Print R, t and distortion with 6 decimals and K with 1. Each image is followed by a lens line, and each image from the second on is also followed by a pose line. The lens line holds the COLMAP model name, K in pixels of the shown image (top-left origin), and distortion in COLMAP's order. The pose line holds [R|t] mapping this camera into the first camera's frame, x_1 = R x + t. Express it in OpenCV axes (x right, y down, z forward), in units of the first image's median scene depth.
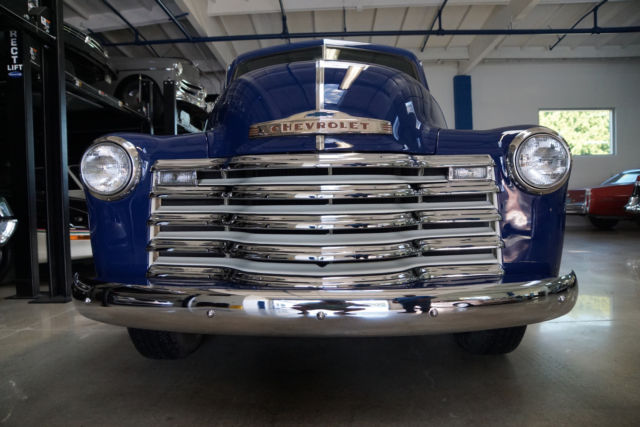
lens RADIAL K [[422.0, 0, 315.8], [0, 422.0, 239.0], [0, 0, 1]] dist [0.053477, -0.087089]
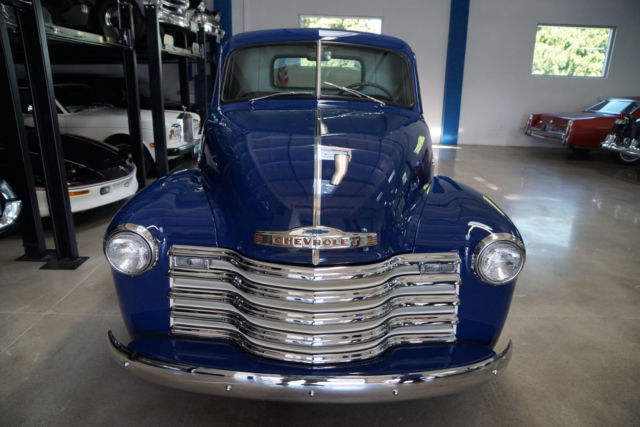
lens RADIAL K [[426.3, 0, 320.0], [0, 426.3, 213.5], [0, 0, 1]] dist [0.002578, 0.001426]
pose [[0.998639, 0.018794, 0.048655, -0.025064], [-0.030789, 0.965375, 0.259044, -0.427758], [-0.042102, -0.260189, 0.964639, -0.078563]]
